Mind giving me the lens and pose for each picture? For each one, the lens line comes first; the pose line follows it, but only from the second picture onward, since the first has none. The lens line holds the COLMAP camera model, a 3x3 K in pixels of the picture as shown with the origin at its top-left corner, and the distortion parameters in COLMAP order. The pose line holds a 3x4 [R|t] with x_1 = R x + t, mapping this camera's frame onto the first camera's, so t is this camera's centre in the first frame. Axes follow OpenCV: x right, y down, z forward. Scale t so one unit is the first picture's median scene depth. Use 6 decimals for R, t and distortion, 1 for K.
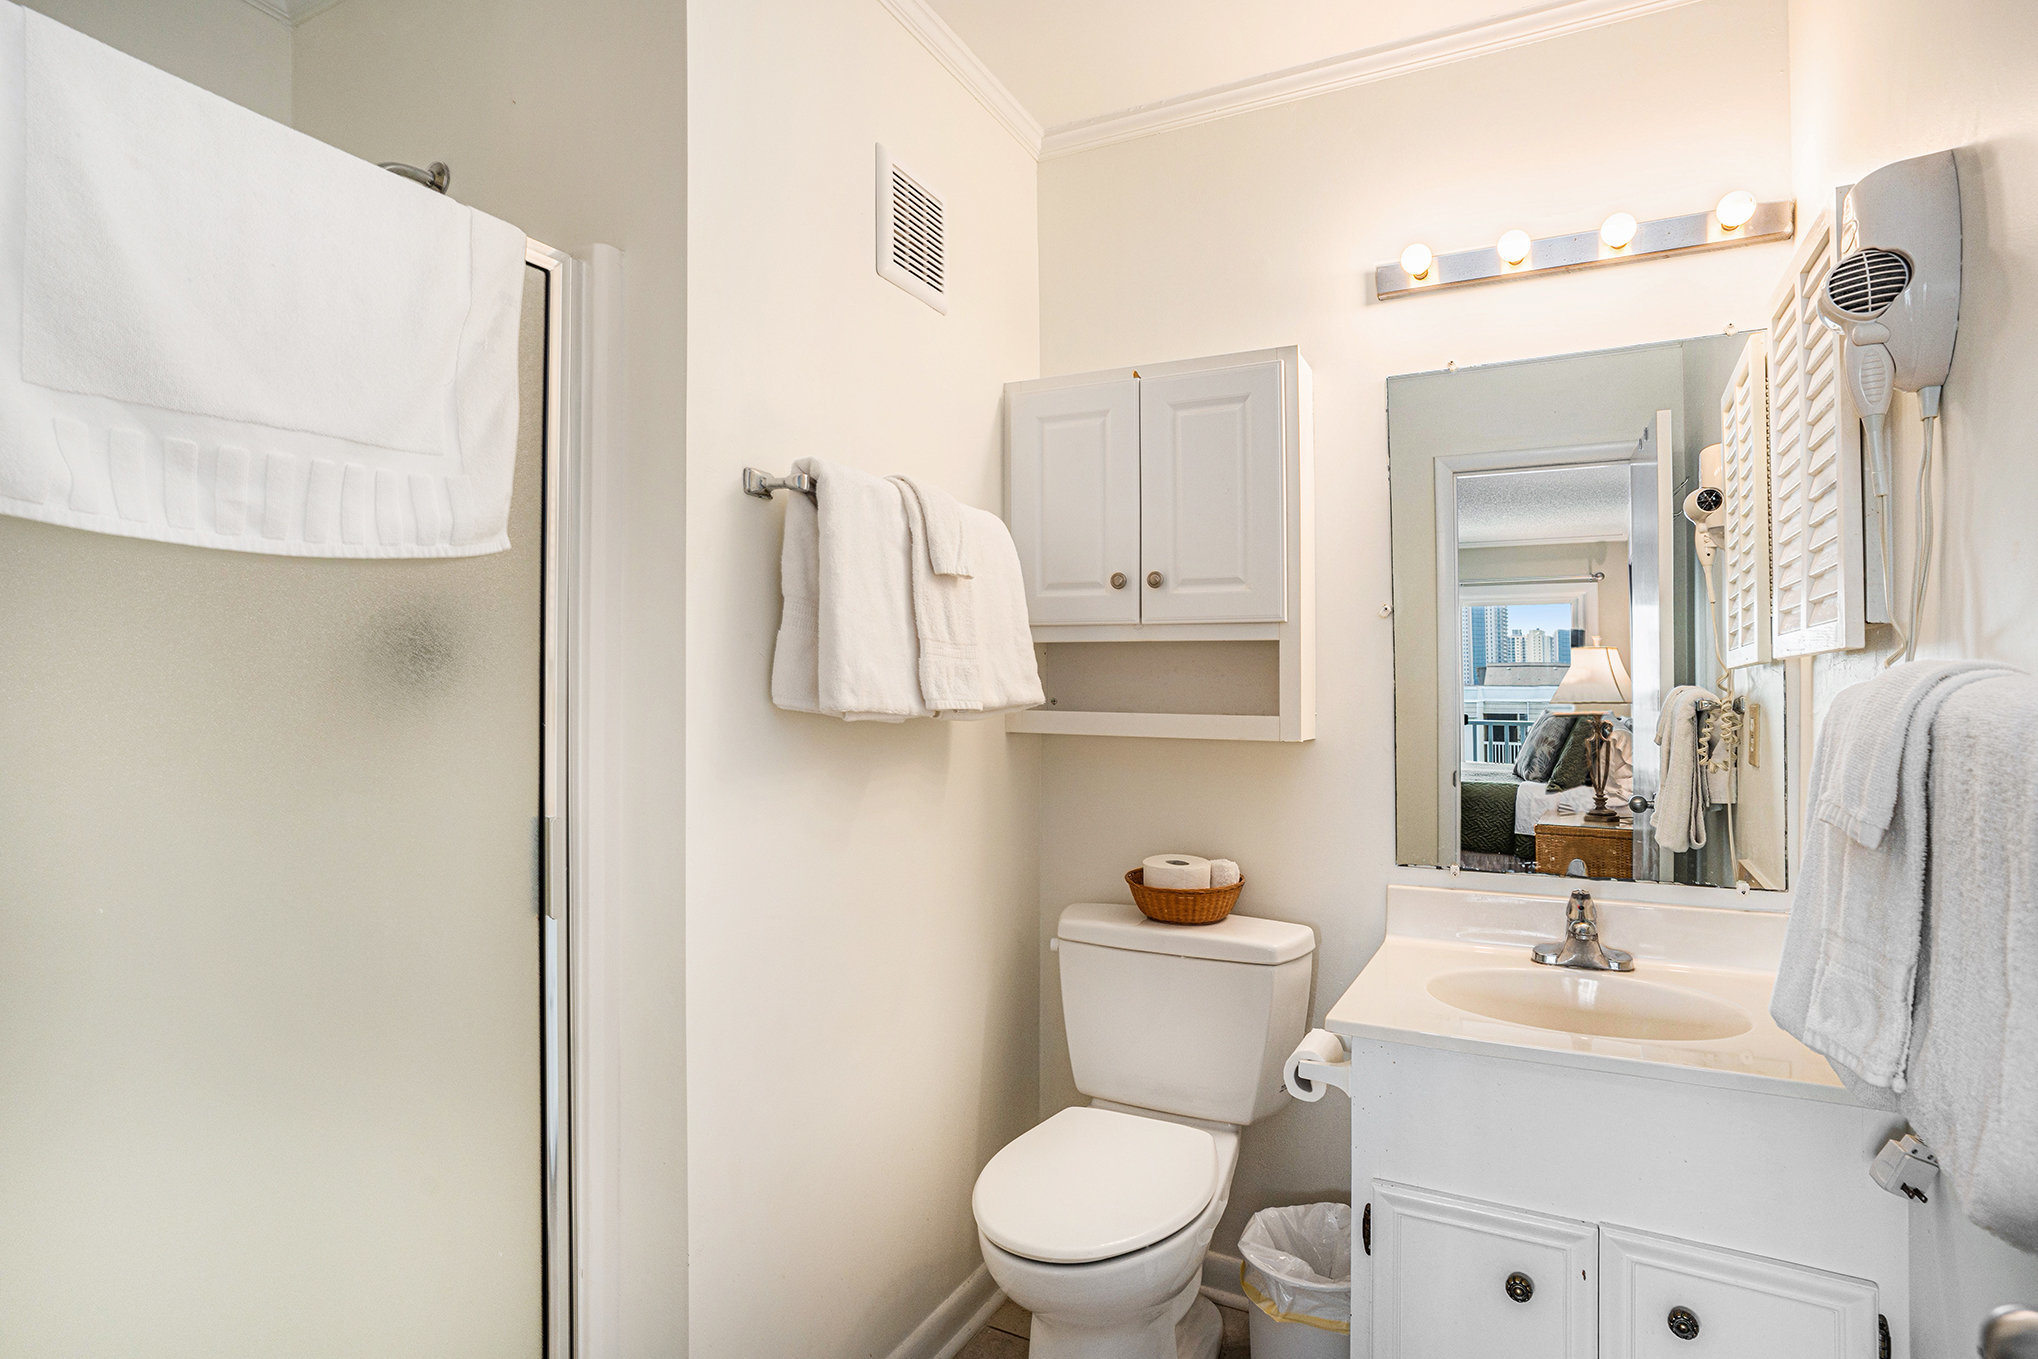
lens RADIAL K [[1013.2, 0, 1019.0], [0, 1013.2, 679.5], [0, 0, 1]] dist [-0.093618, 0.043932]
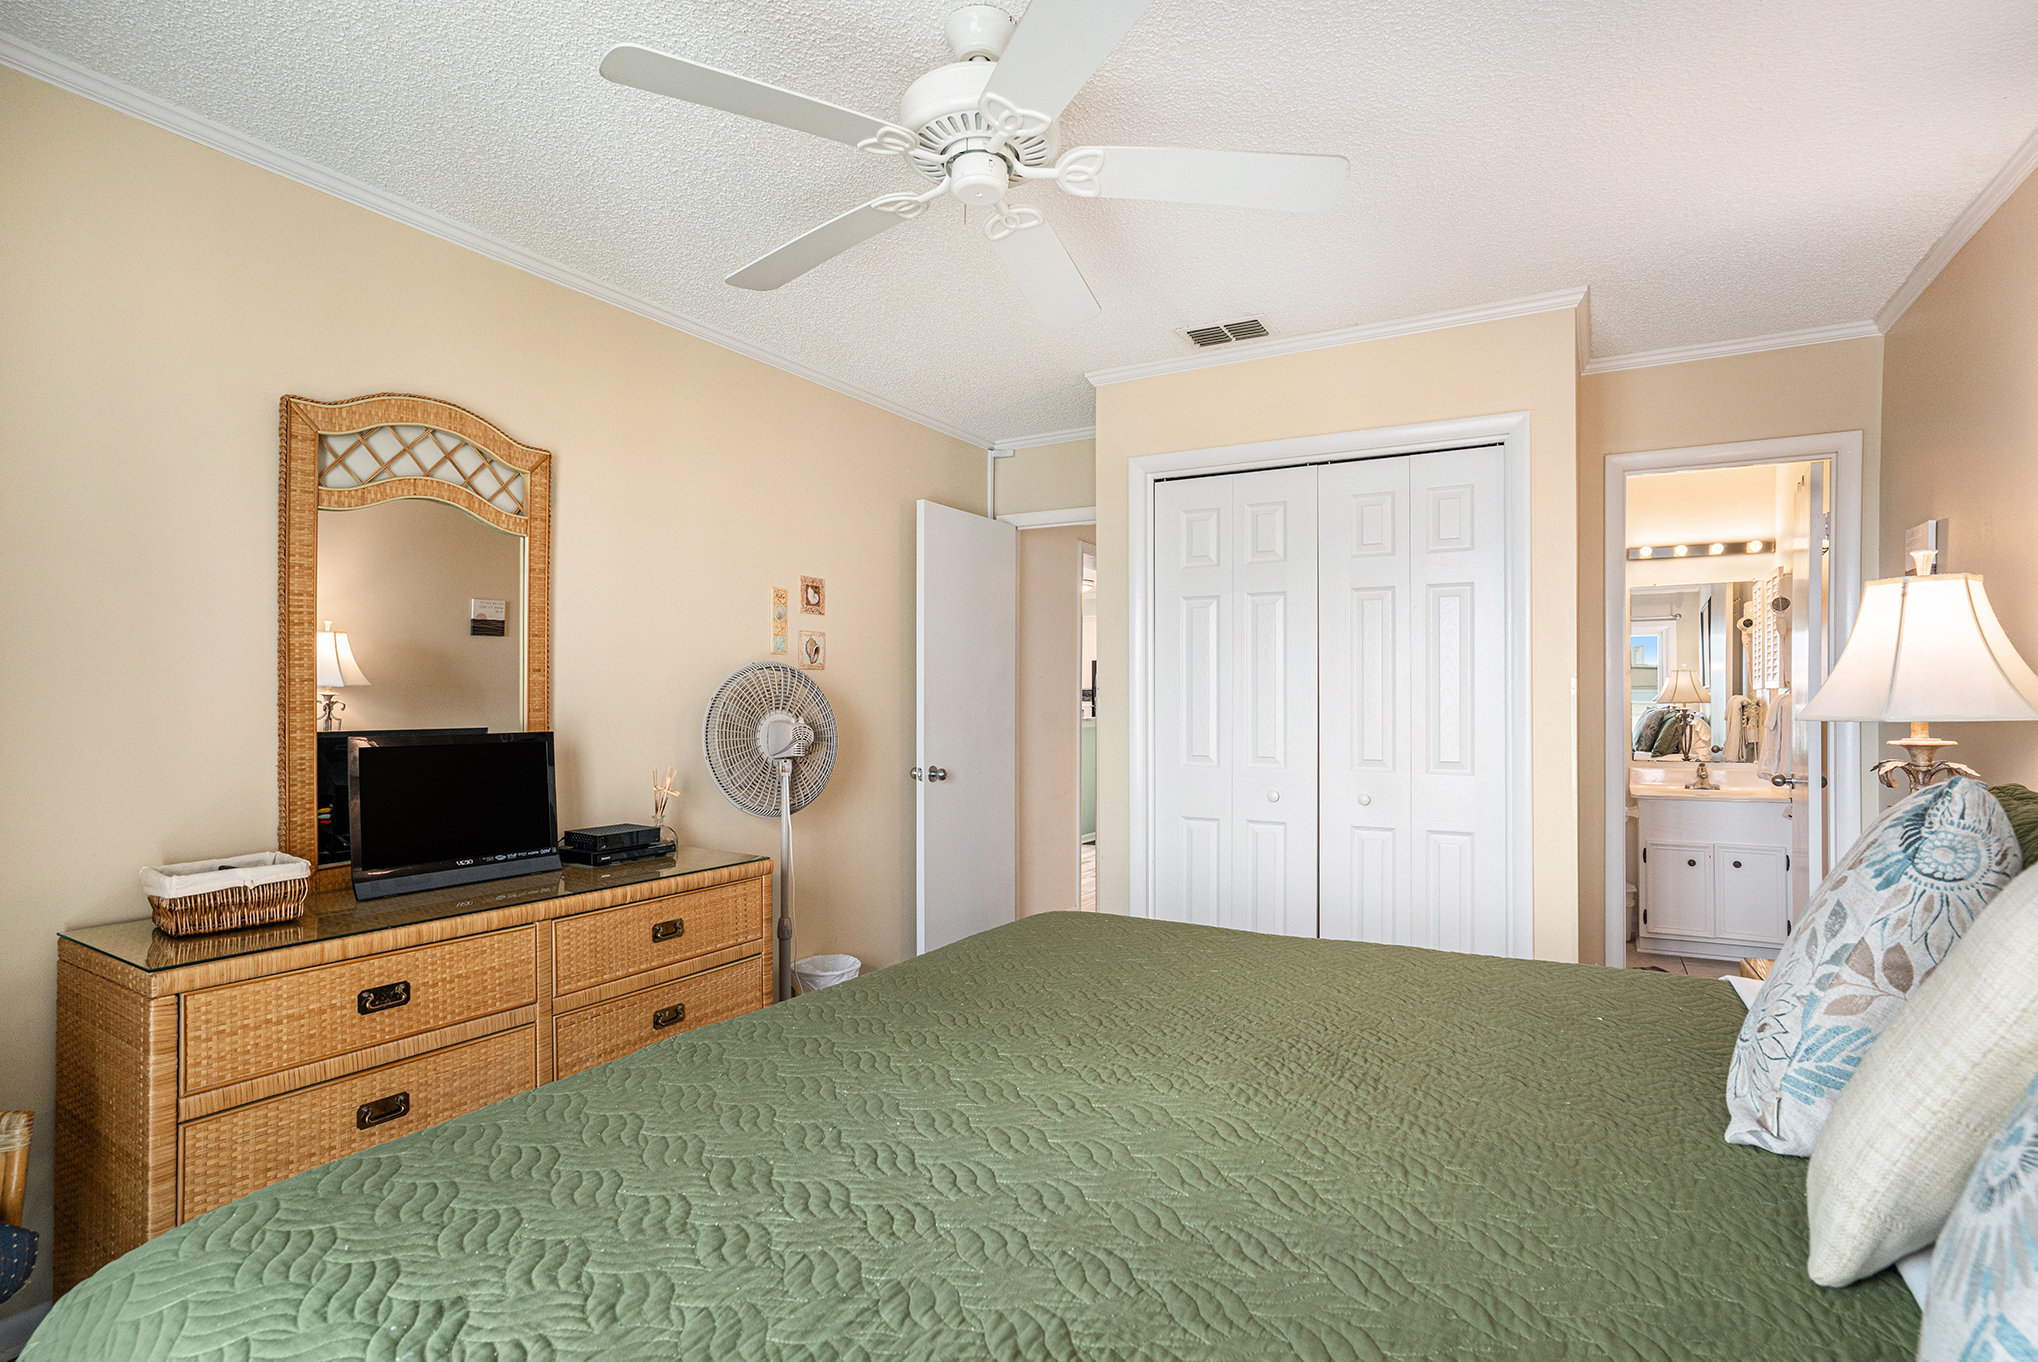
lens RADIAL K [[1013.2, 0, 1019.0], [0, 1013.2, 681.0], [0, 0, 1]] dist [-0.093618, 0.043932]
pose [[0.999207, 0.002409, -0.039732, -1.080141], [-0.002385, 0.999997, 0.000648, -0.028791], [0.039734, -0.000552, 0.999210, -1.599835]]
